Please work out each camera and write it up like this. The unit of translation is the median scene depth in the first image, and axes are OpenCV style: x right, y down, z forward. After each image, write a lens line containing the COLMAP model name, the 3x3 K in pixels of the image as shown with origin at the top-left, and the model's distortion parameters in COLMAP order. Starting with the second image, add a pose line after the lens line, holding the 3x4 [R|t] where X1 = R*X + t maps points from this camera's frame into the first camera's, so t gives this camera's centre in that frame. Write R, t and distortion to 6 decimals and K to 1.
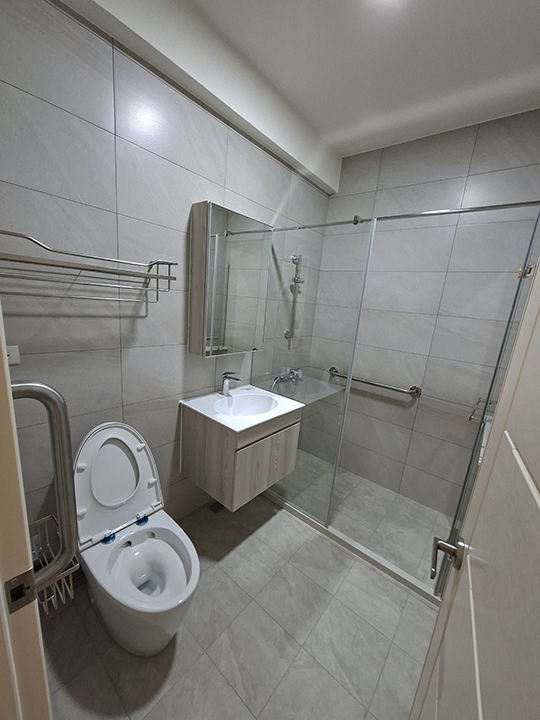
lens RADIAL K [[284.1, 0, 271.7], [0, 284.1, 366.5], [0, 0, 1]] dist [-0.000801, 0.000737]
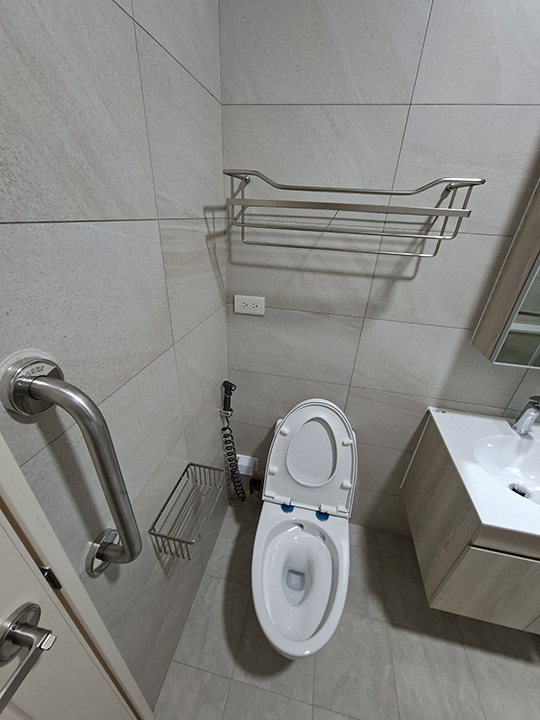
lens RADIAL K [[284.1, 0, 271.7], [0, 284.1, 366.5], [0, 0, 1]] dist [-0.000801, 0.000737]
pose [[0.475569, 0.364481, -0.800617, 0.009802], [-0.205798, 0.930966, 0.301577, -0.119381], [0.855267, 0.021344, 0.517748, 0.386410]]
